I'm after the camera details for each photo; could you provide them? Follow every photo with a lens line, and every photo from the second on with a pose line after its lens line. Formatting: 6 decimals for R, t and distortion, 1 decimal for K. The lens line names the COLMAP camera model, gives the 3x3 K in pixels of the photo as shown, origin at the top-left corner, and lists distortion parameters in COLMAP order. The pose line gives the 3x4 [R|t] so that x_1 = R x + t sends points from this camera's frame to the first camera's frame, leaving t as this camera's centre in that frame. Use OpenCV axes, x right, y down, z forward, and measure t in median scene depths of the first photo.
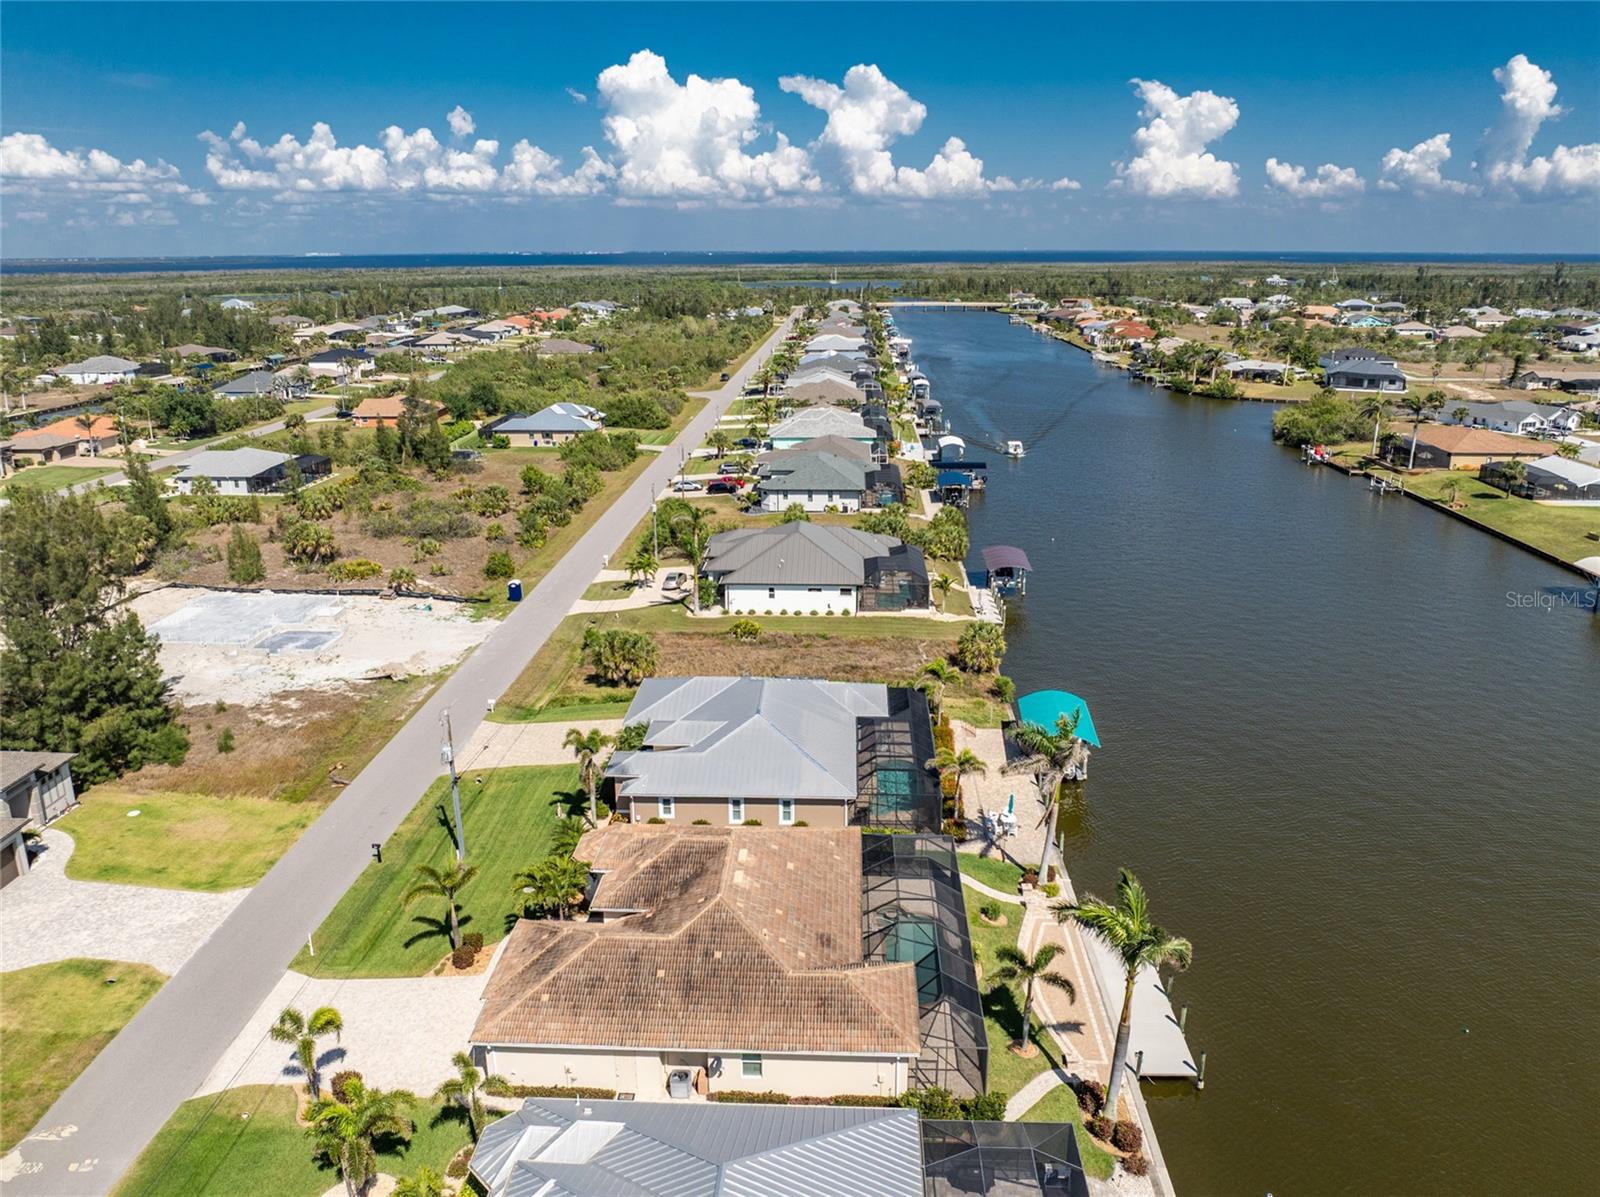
lens RADIAL K [[1164.2, 0, 800.0], [0, 1164.2, 598.5], [0, 0, 1]] dist [-0.003781, -0.066062]
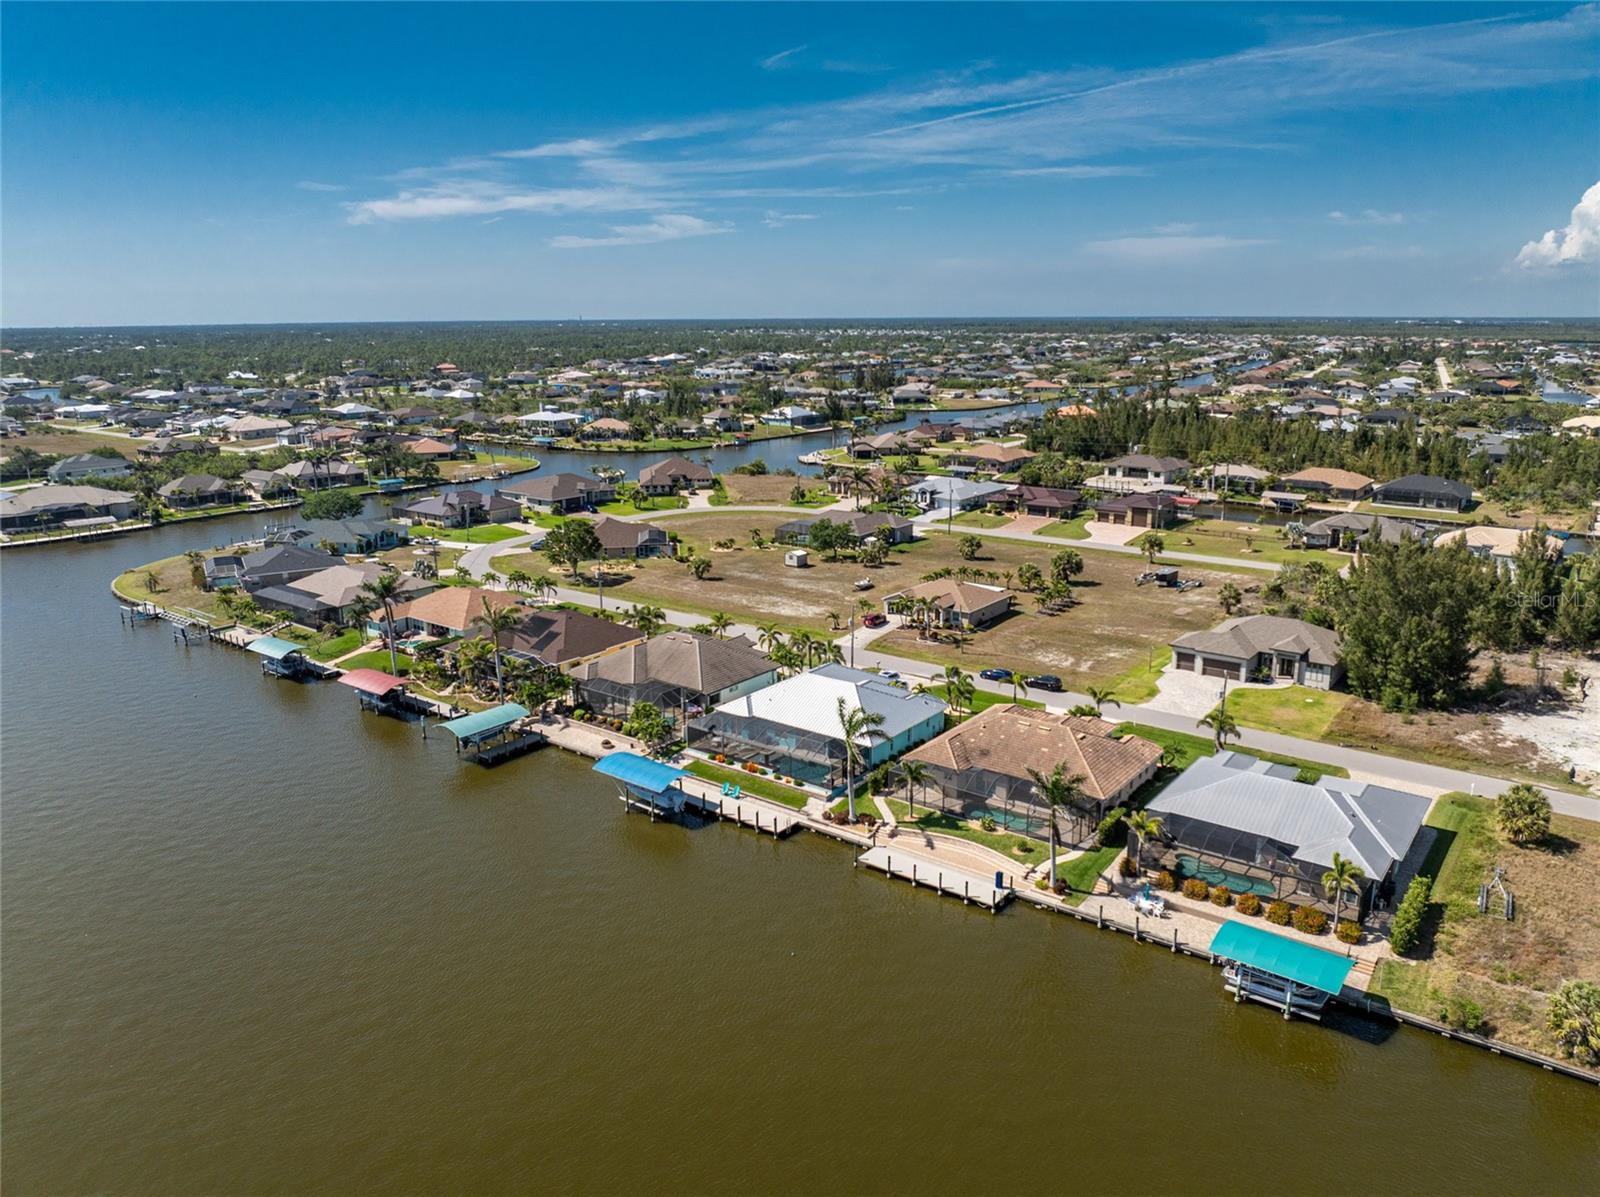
lens RADIAL K [[1135.3, 0, 800.0], [0, 1135.3, 598.5], [0, 0, 1]] dist [-0.018782, -0.033085]
pose [[-0.573840, 0.203441, -0.793297, 1.027963], [-0.226137, 0.891634, 0.392238, -0.386505], [0.787128, 0.404476, -0.465649, 0.932846]]
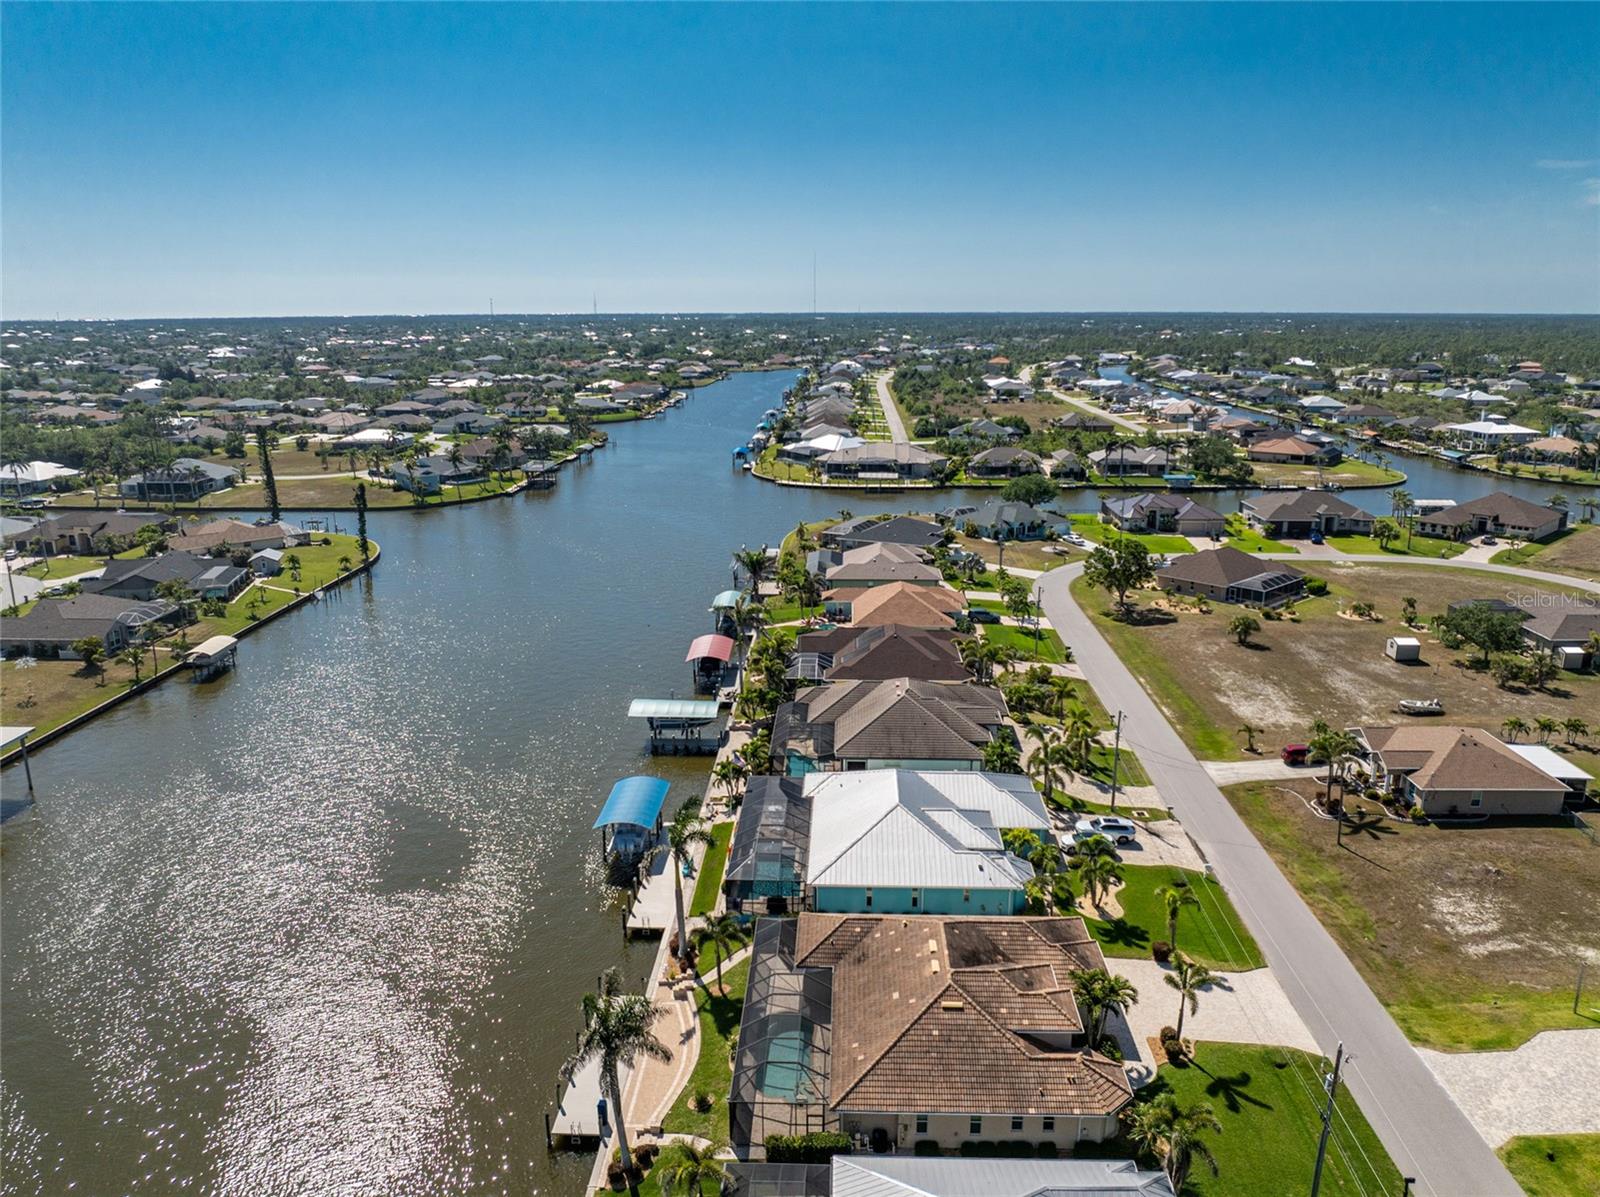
lens RADIAL K [[1133.8, 0, 800.0], [0, 1133.8, 598.5], [0, 0, 1]] dist [-0.039141, 0.001414]
pose [[-0.999962, 0.008087, 0.003361, 0.048237], [0.008668, 0.859024, 0.511861, -0.426673], [0.001252, 0.511871, -0.859061, 1.133045]]
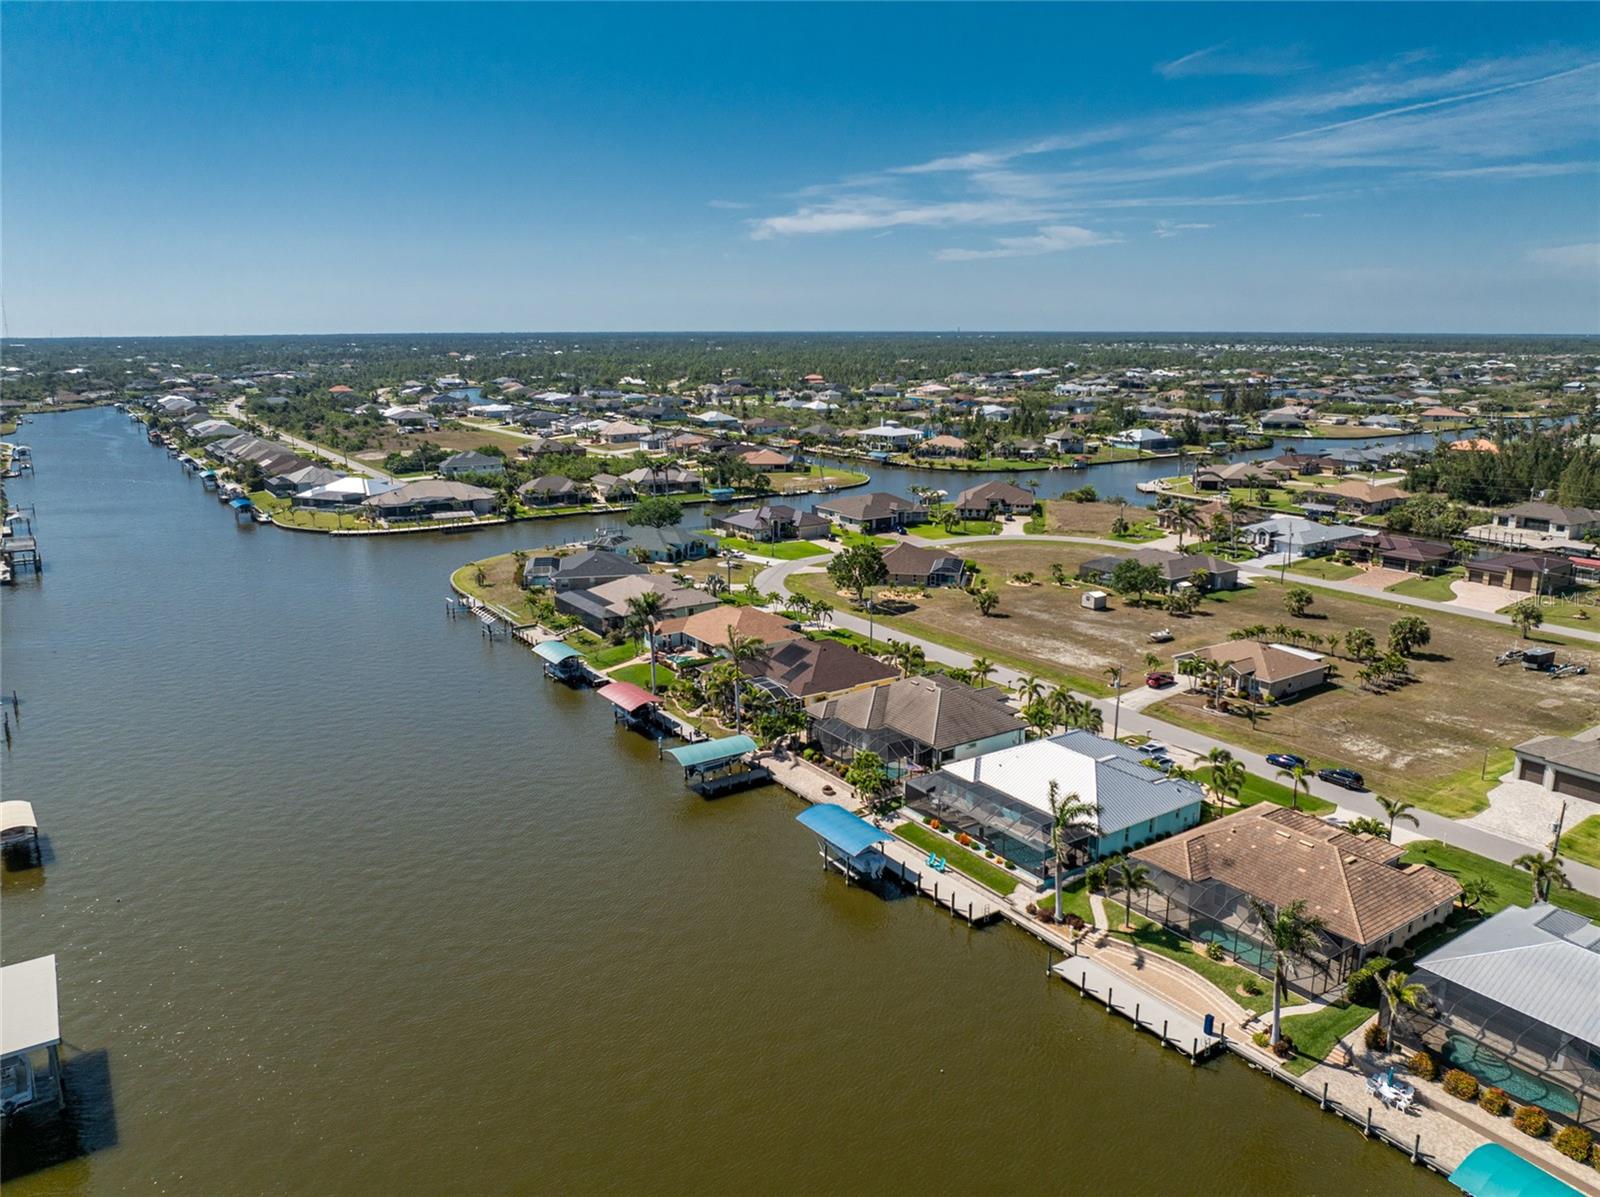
lens RADIAL K [[1133.8, 0, 800.0], [0, 1133.8, 598.5], [0, 0, 1]] dist [-0.039141, 0.001414]
pose [[-0.804765, 0.141655, -0.576444, 0.864394], [-0.164860, 0.879566, 0.446302, -0.414676], [0.570241, 0.454201, -0.684490, 0.960621]]
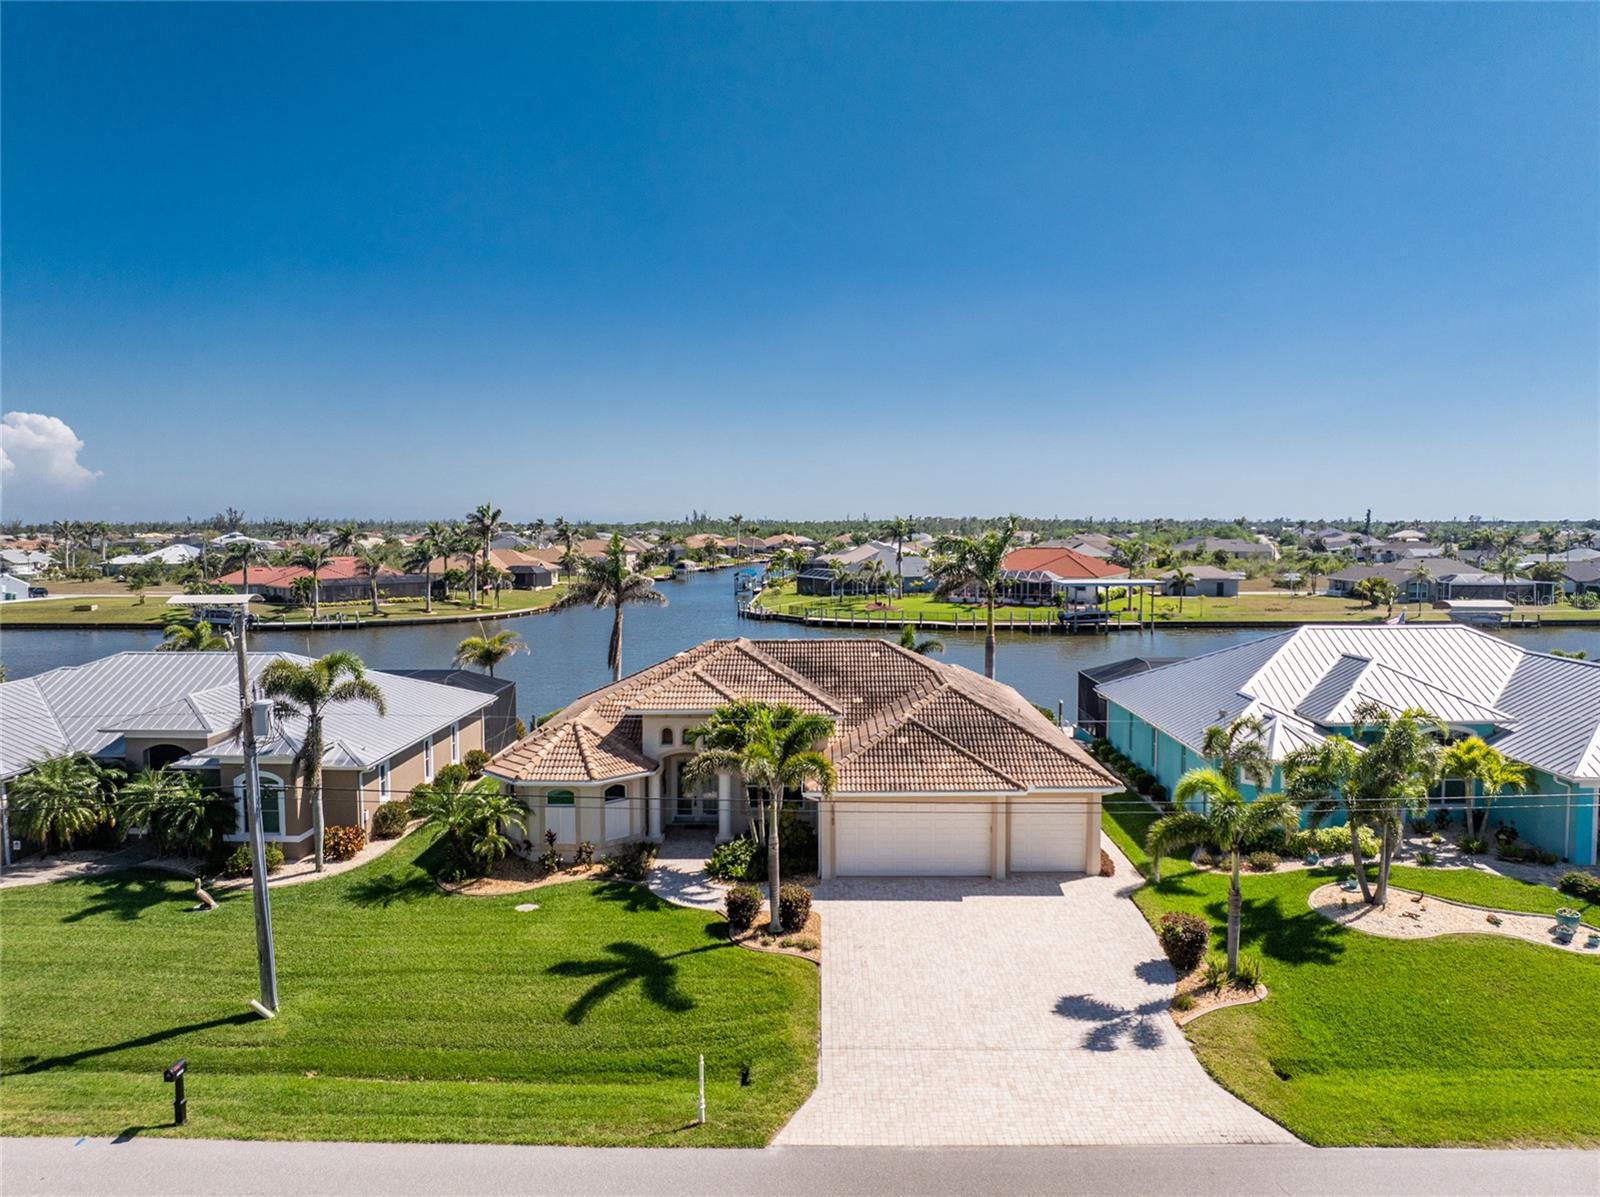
lens RADIAL K [[1146.1, 0, 808.3], [0, 1146.1, 594.7], [0, 0, 1]] dist [-0.058463, 0.029171]
pose [[-0.032721, -0.057182, 0.997827, -0.512904], [0.292341, 0.954152, 0.064265, 0.093082], [-0.955754, 0.293809, -0.014504, 0.621817]]
